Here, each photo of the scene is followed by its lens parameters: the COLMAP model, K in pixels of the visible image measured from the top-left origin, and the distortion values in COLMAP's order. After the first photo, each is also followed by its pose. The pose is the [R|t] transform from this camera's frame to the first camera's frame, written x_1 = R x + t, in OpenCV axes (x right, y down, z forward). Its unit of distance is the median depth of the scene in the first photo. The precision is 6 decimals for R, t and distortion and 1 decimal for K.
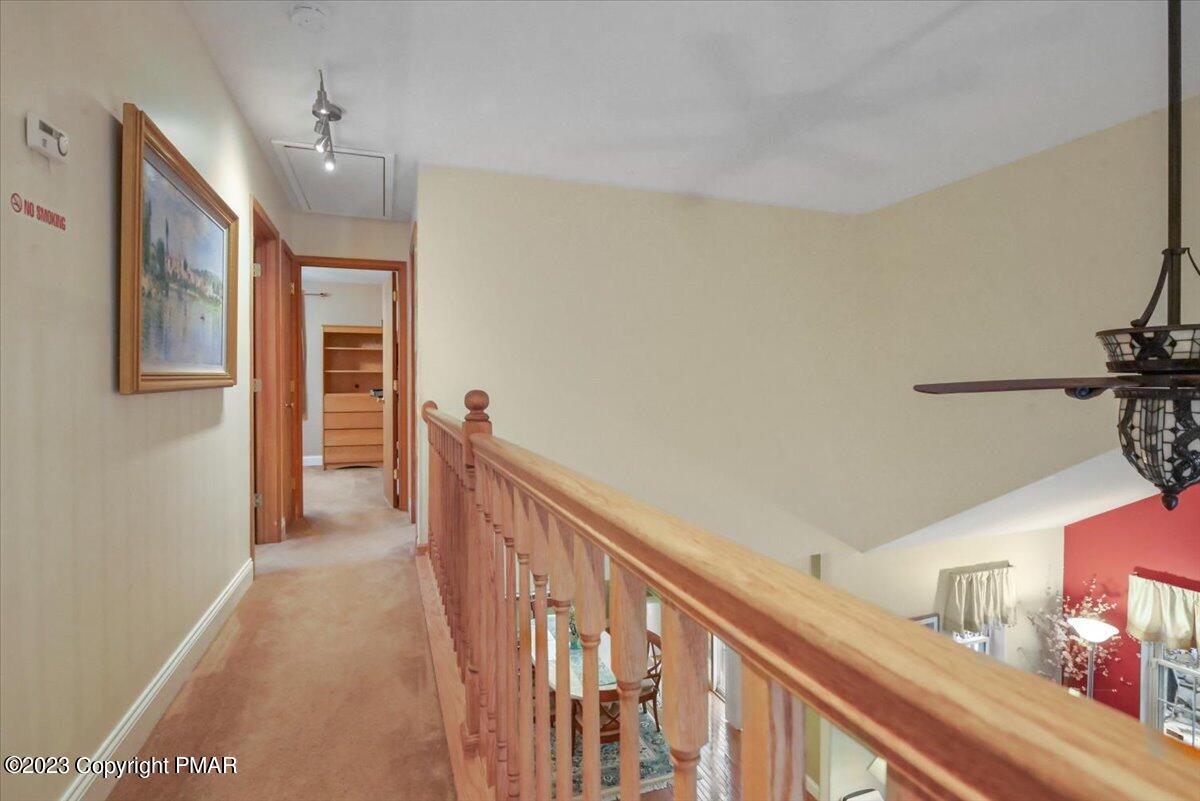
lens RADIAL K [[606.2, 0, 599.7], [0, 606.2, 371.8], [0, 0, 1]] dist [-0.014020, -0.001031]
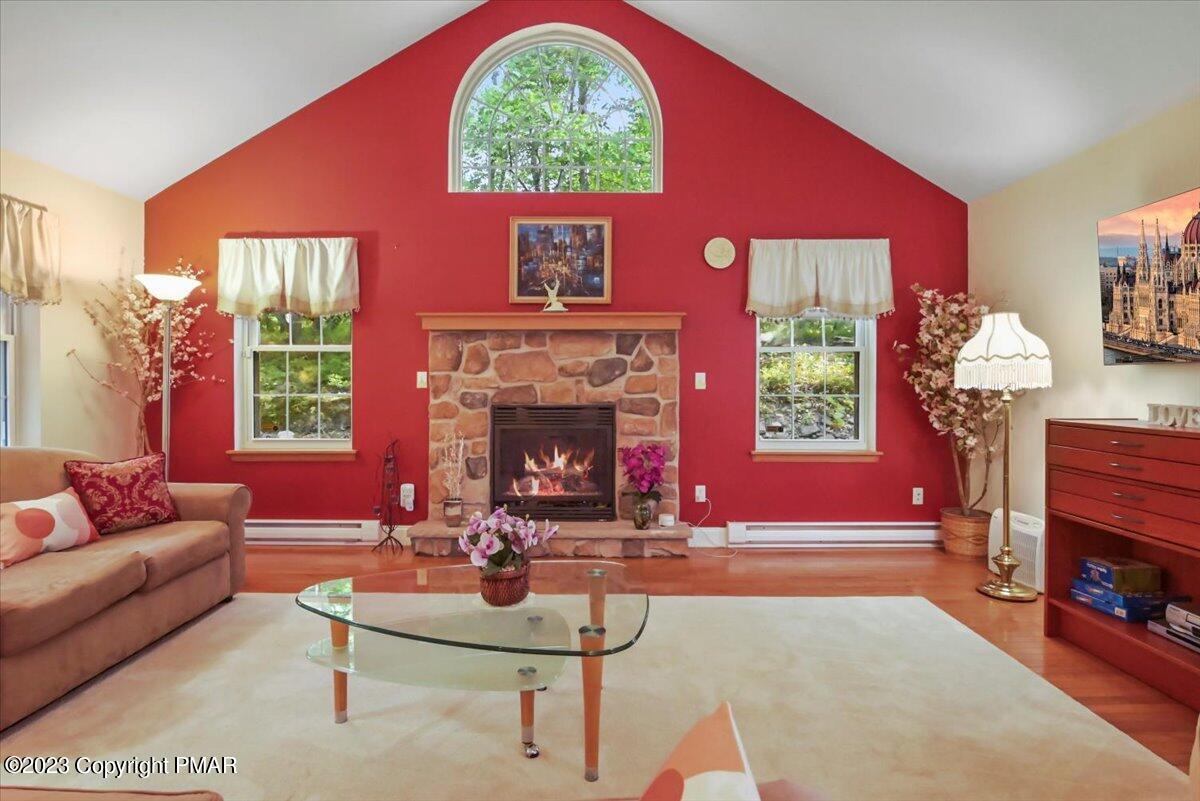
lens RADIAL K [[600.1, 0, 600.1], [0, 600.1, 383.0], [0, 0, 1]] dist [-0.014365, -0.000657]
pose [[0.352601, -0.007529, 0.935744, 0.311928], [-0.001051, 0.999964, 0.008441, 0.523245], [-0.935773, -0.003960, 0.352580, 0.233885]]
